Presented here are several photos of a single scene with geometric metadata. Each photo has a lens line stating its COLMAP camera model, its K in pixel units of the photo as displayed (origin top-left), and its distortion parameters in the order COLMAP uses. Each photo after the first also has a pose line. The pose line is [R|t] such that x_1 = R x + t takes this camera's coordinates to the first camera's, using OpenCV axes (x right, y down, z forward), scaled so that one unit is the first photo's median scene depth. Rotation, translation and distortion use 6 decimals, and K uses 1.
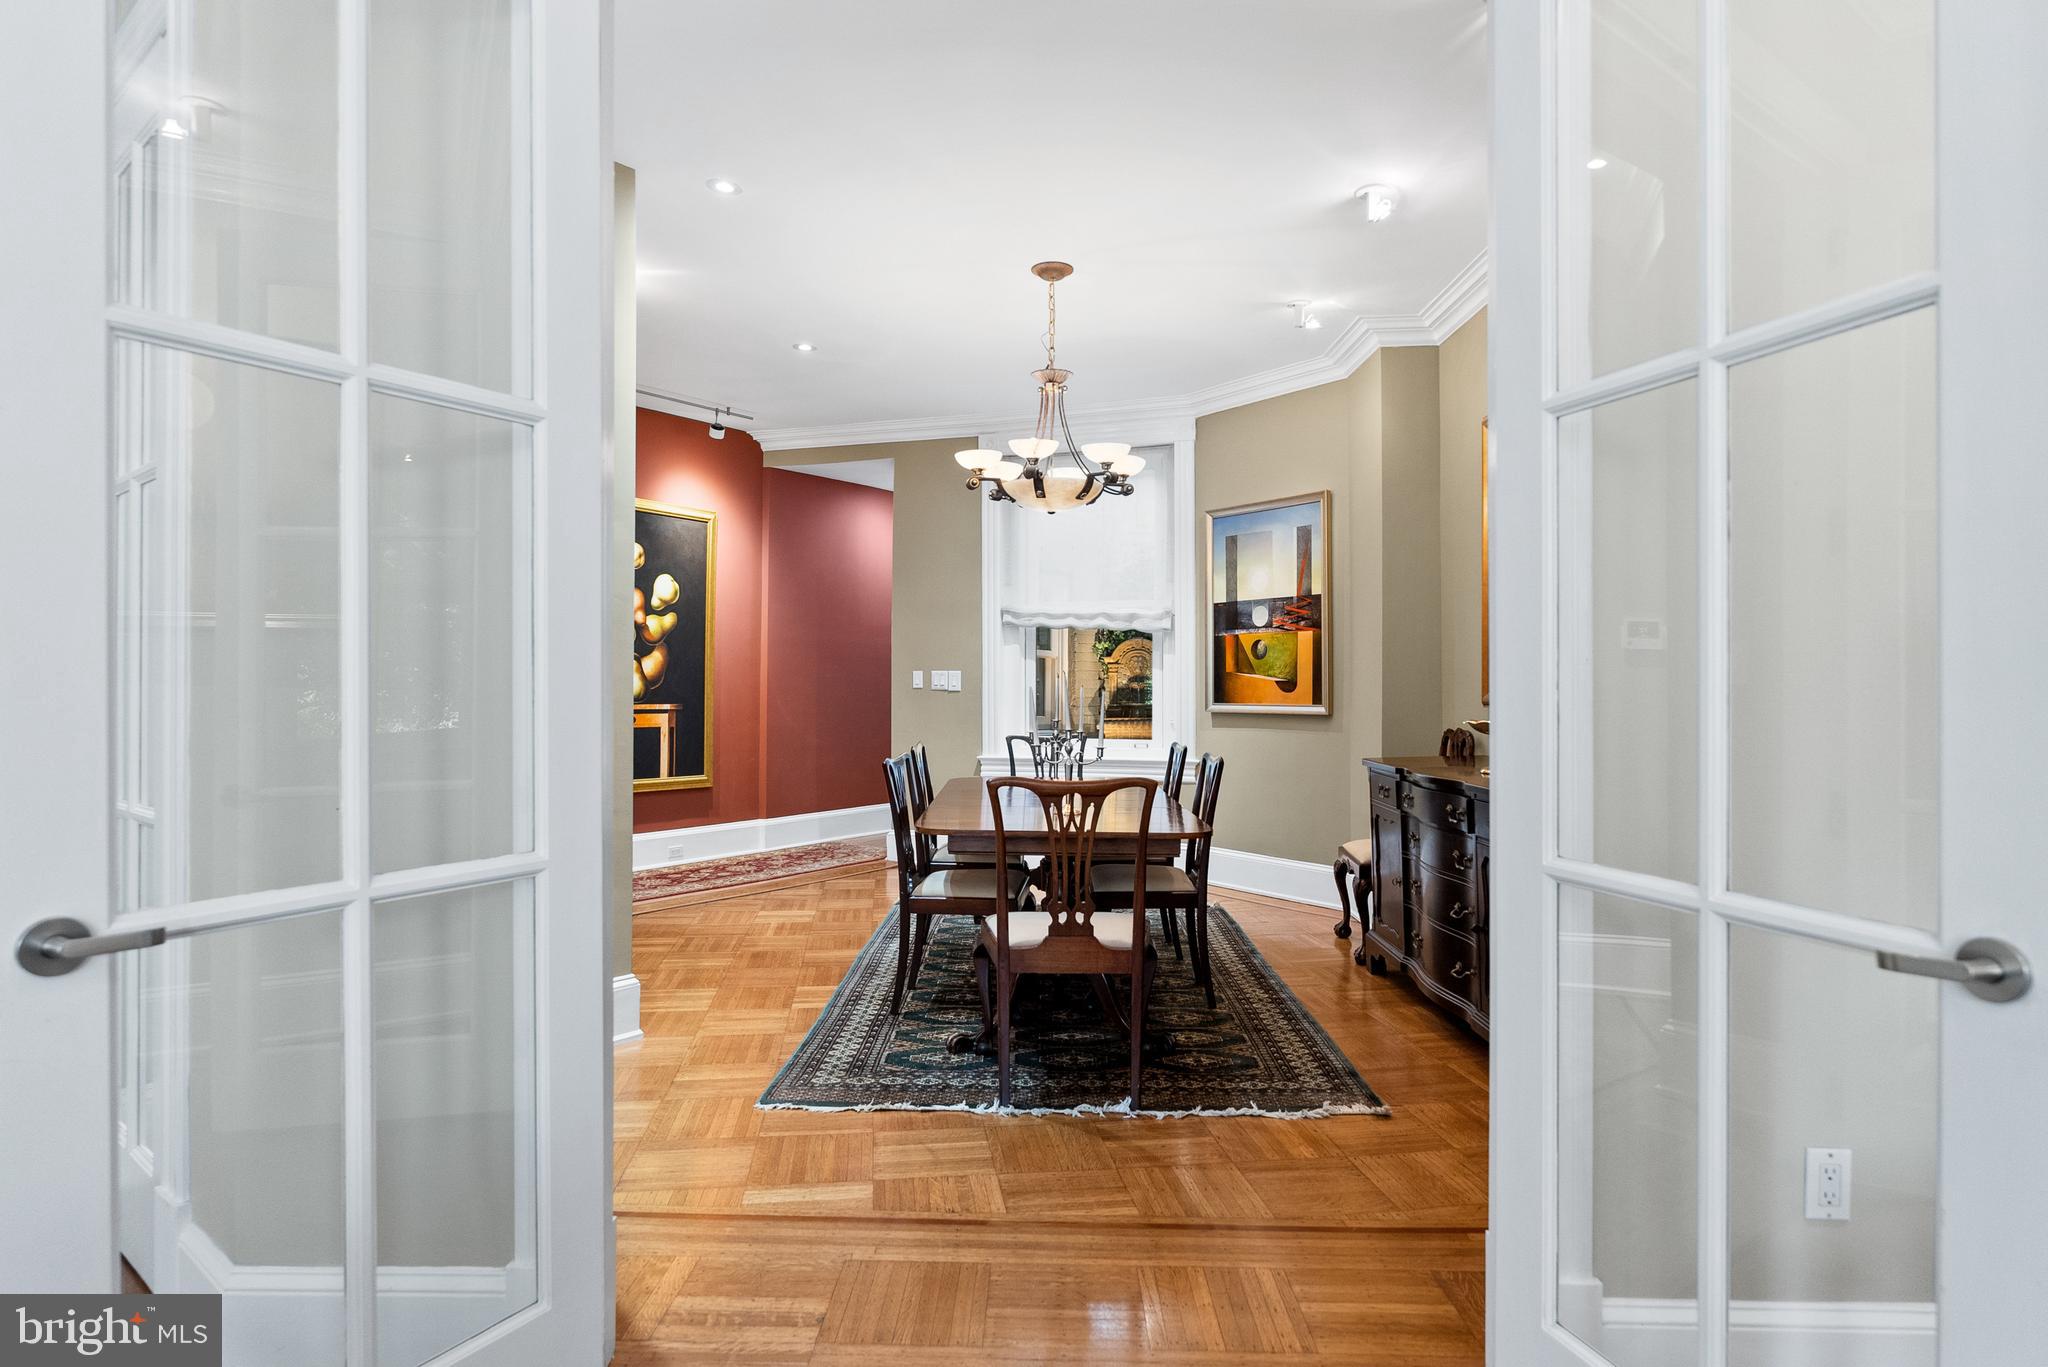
lens RADIAL K [[1050.5, 0, 1017.5], [0, 1050.5, 684.7], [0, 0, 1]] dist [-0.000165, -0.000008]
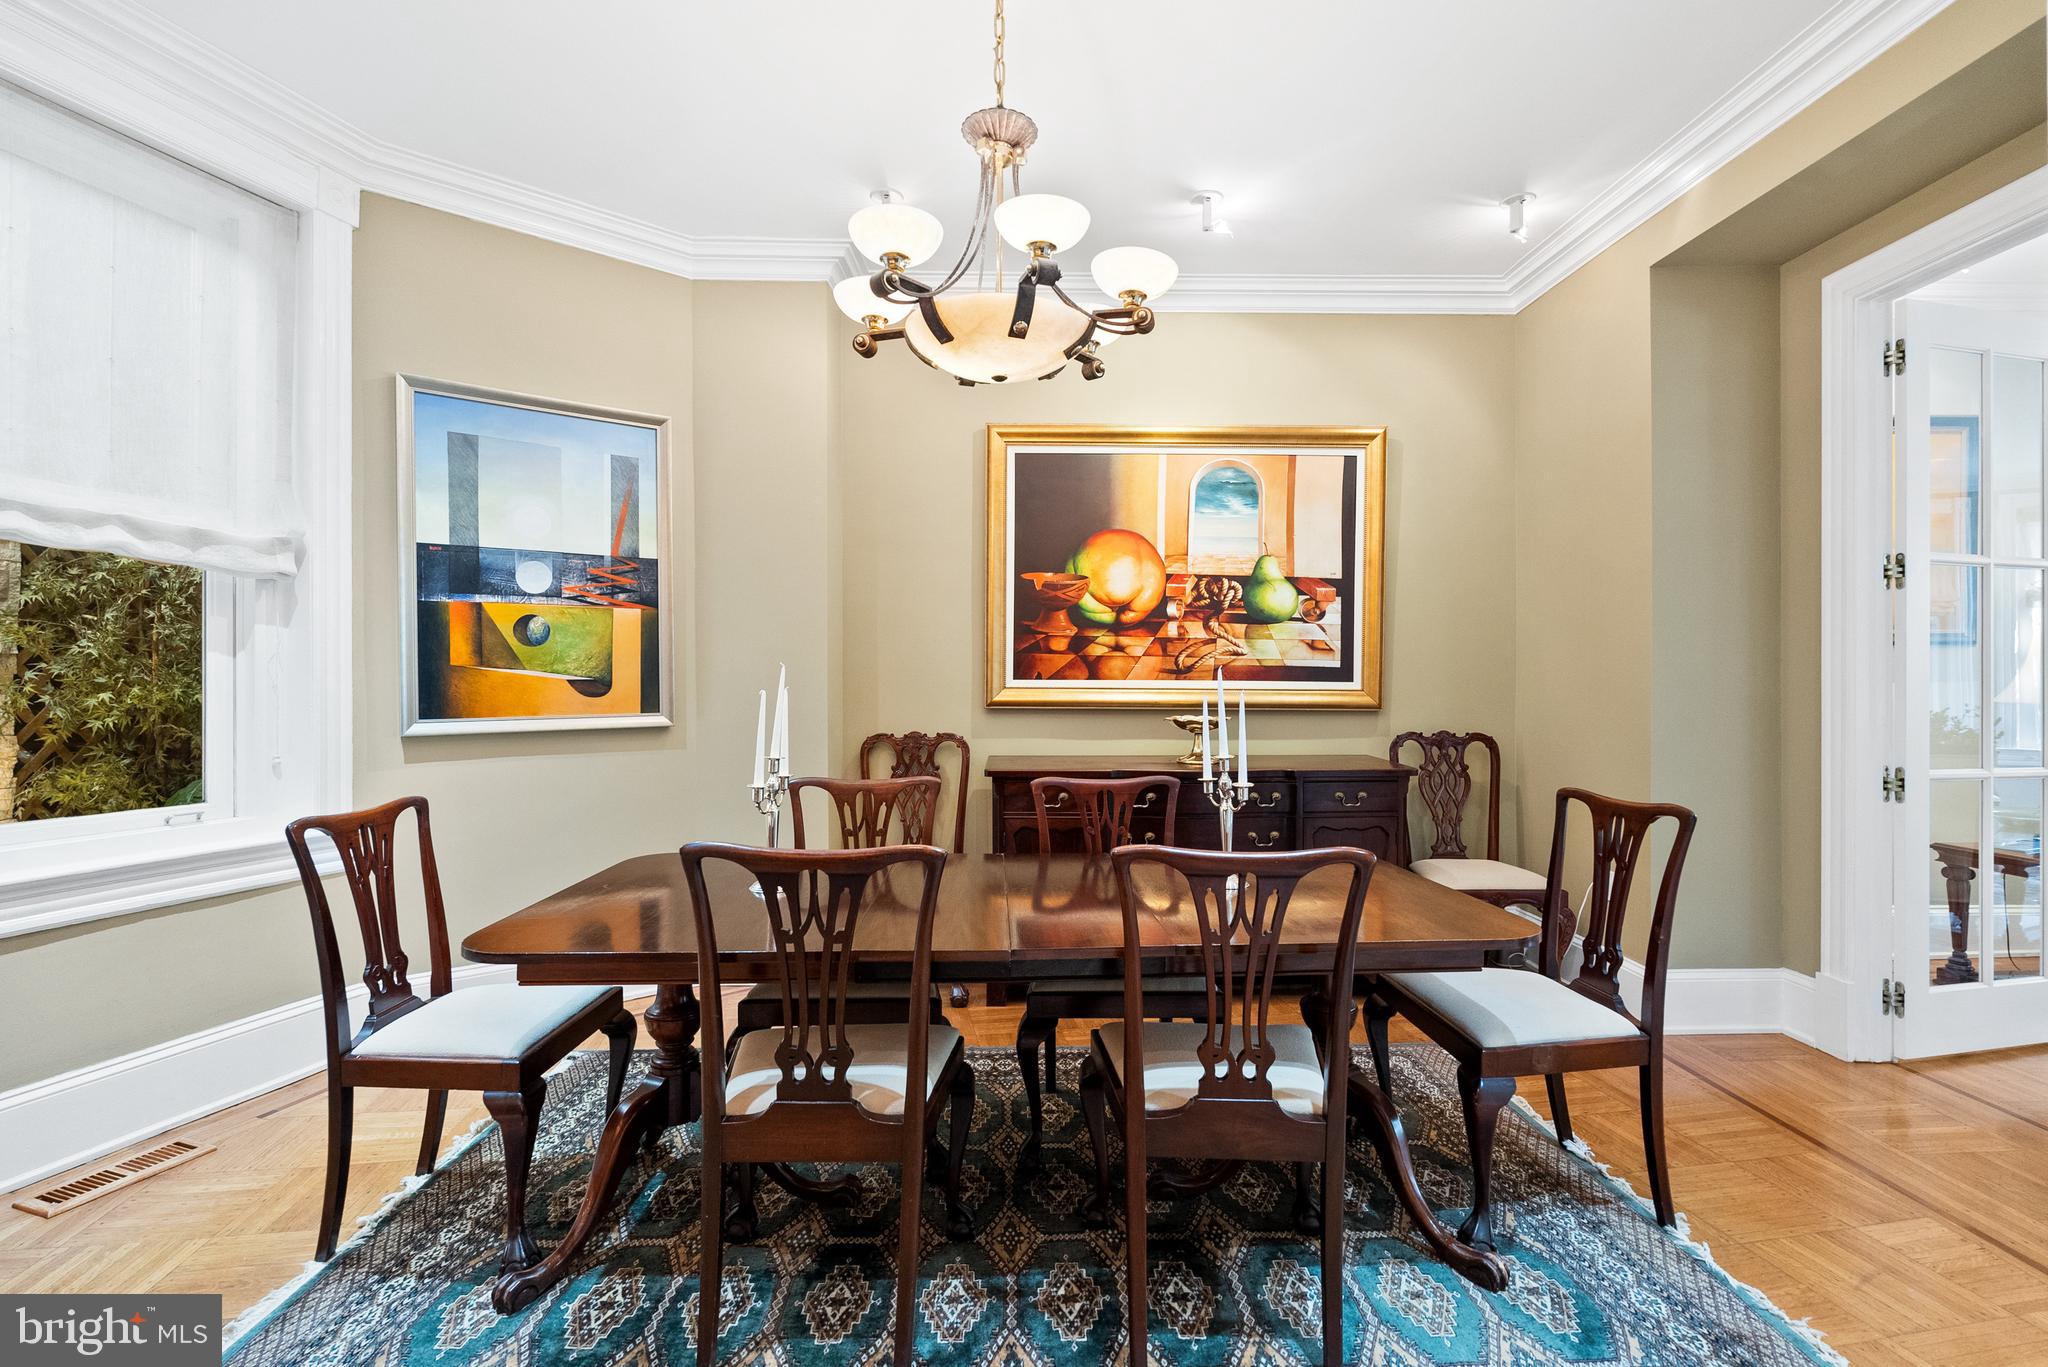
lens RADIAL K [[937.1, 0, 1018.2], [0, 937.1, 675.9], [0, 0, 1]] dist [0.000896, 0.000222]
pose [[-0.023513, 0.009824, 0.999675, -0.336137], [0.005876, 0.999936, -0.009688, 0.000973], [-0.999706, 0.005646, -0.023569, 0.725039]]
